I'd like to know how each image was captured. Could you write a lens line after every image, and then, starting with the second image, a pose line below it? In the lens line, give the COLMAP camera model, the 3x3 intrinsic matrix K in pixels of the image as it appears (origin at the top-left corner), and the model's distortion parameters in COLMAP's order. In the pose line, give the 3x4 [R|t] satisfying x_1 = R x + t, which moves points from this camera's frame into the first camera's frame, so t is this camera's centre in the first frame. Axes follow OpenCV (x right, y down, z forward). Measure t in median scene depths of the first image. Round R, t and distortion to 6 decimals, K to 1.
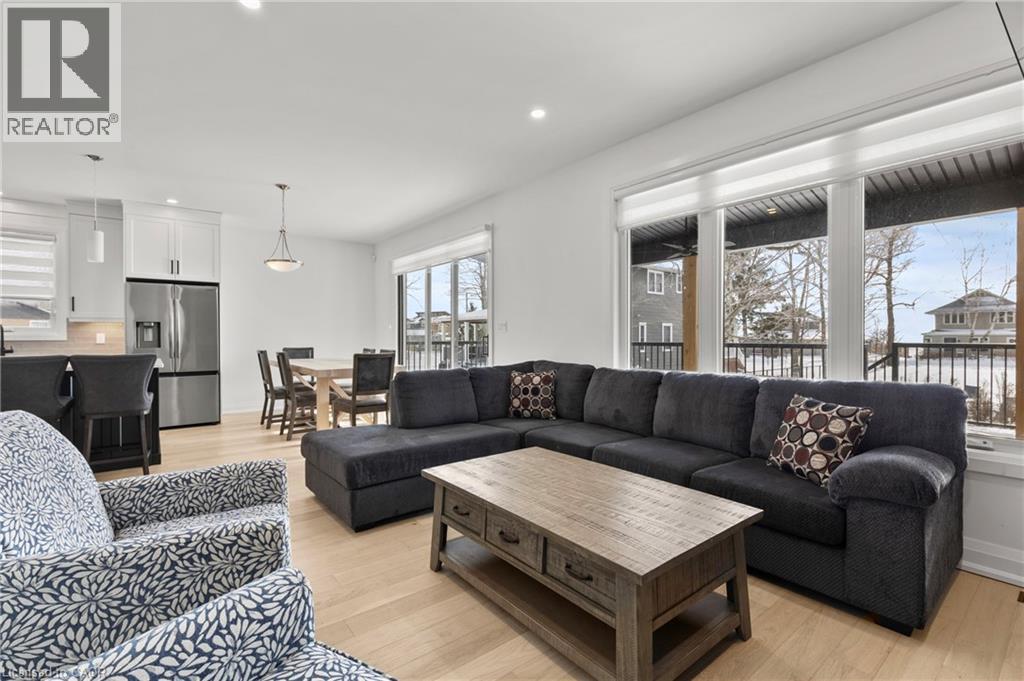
lens RADIAL K [[458.7, 0, 505.6], [0, 458.7, 339.5], [0, 0, 1]] dist [0.001715, 0.000164]
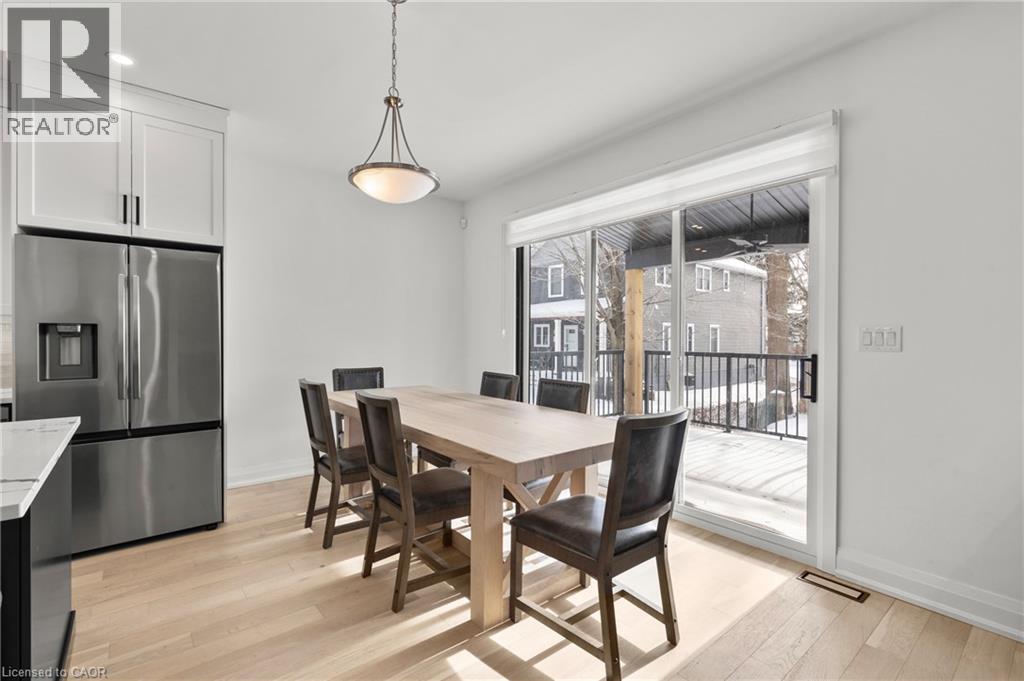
lens RADIAL K [[458.7, 0, 506.4], [0, 458.7, 339.7], [0, 0, 1]] dist [0.001715, 0.000164]
pose [[0.999872, 0.005214, 0.015120, -0.321972], [-0.005233, 0.999986, 0.001256, -0.023149], [-0.015113, -0.001335, 0.999885, 0.494134]]
